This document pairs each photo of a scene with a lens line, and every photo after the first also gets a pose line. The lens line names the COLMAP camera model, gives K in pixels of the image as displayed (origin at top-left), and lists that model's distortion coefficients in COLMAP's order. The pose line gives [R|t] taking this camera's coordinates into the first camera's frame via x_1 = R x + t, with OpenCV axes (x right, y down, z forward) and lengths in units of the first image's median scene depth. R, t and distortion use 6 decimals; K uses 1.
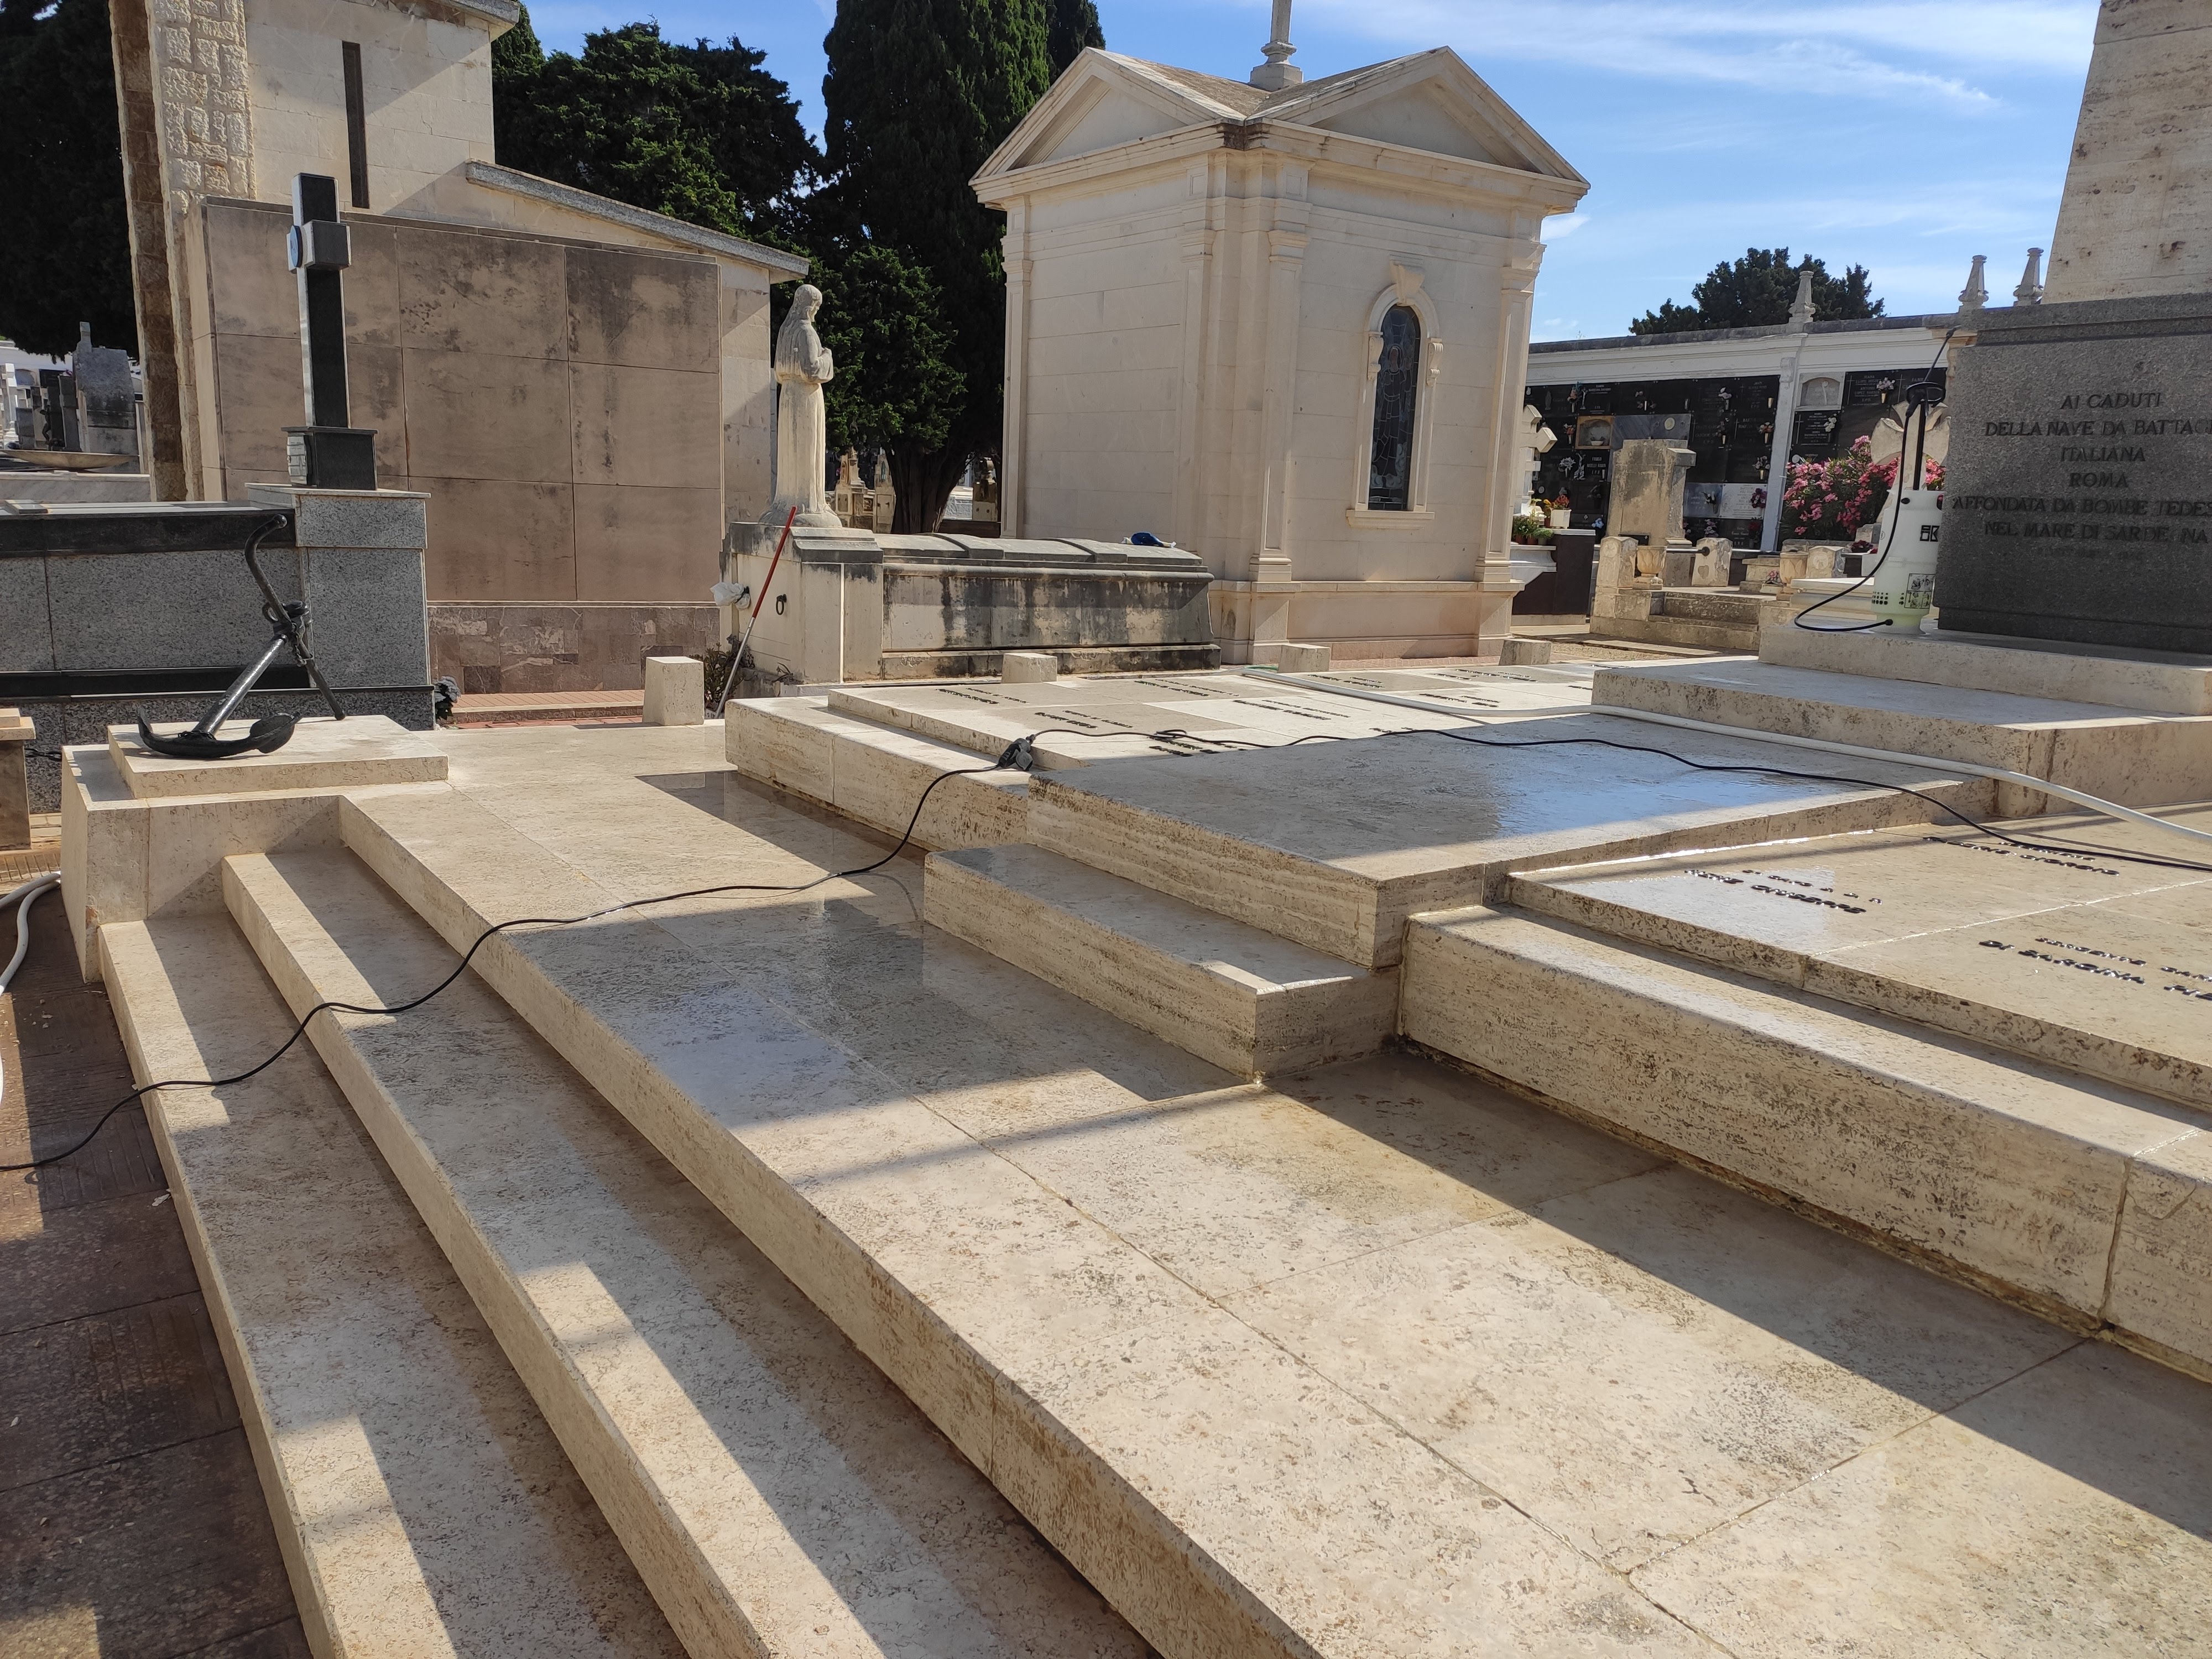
lens RADIAL K [[1631.9, 0, 1093.1], [0, 1631.9, 827.6], [0, 0, 1]] dist [0.069196, -0.063494]
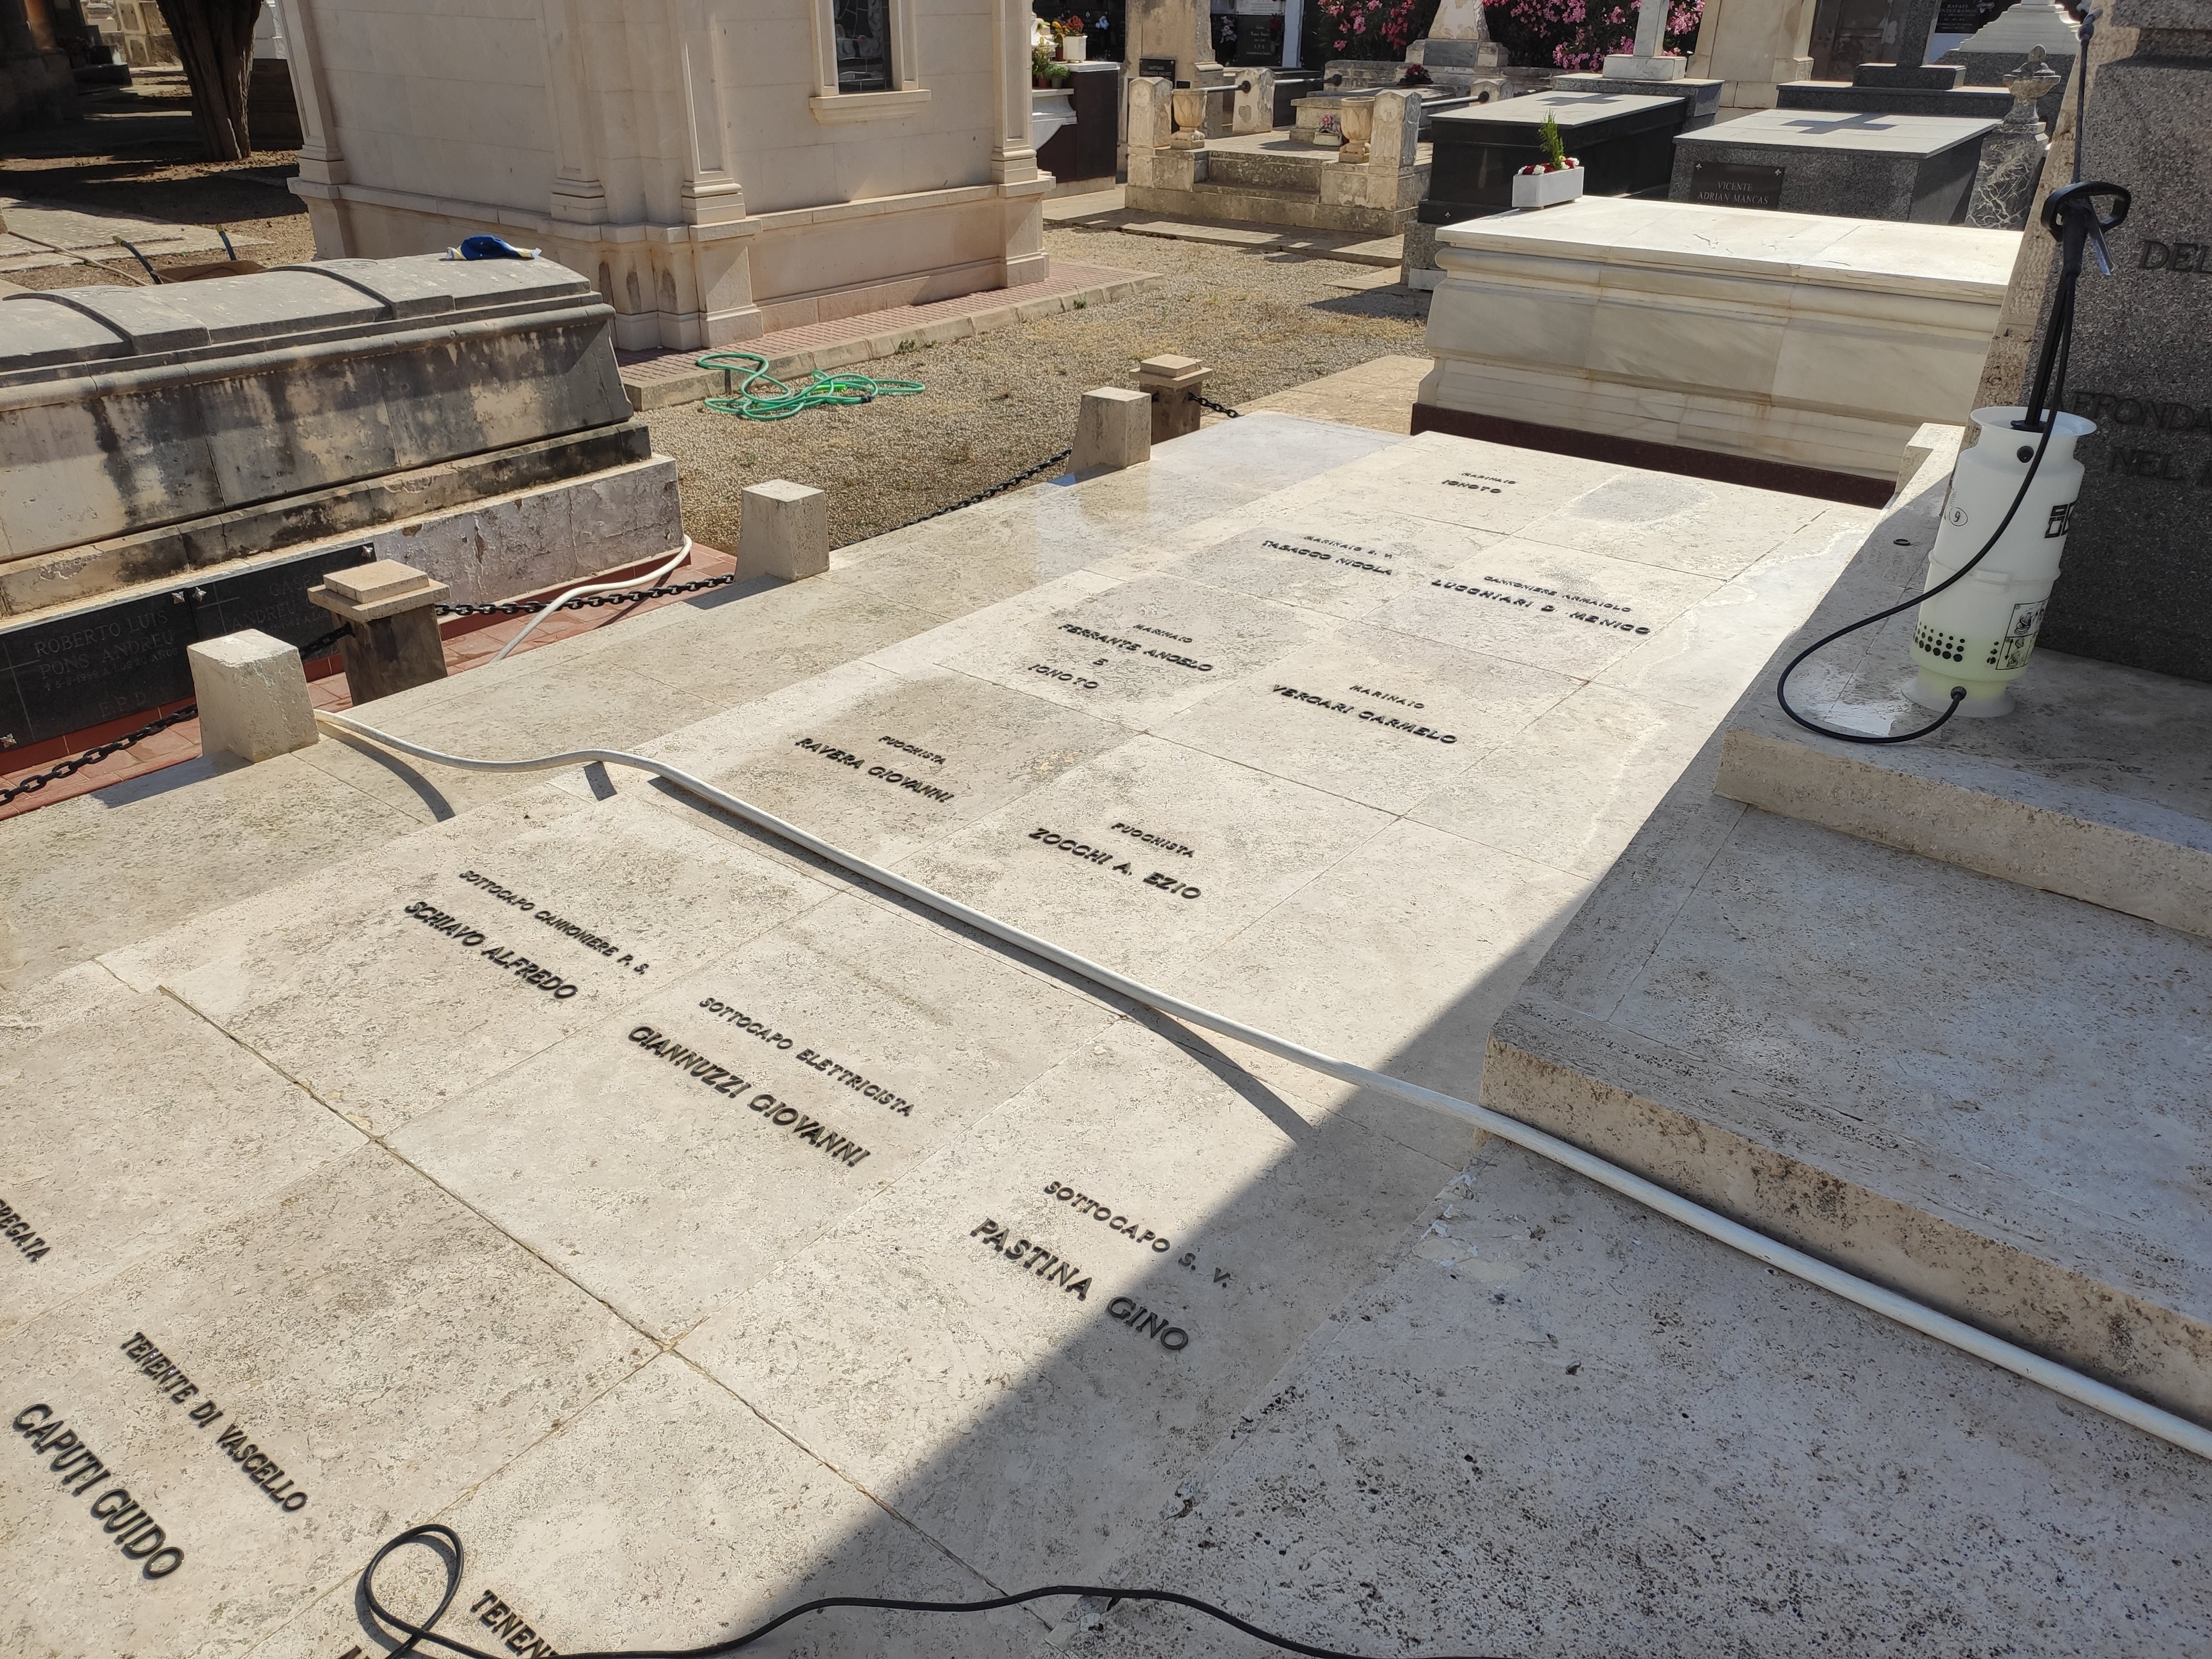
lens RADIAL K [[1636.9, 0, 1089.1], [0, 1636.9, 842.2], [0, 0, 1]] dist [0.061661, -0.060665]
pose [[0.954087, -0.169323, 0.247079, 0.130201], [0.090185, 0.949000, 0.302103, -0.310461], [-0.285630, -0.265950, 0.920699, 0.745760]]
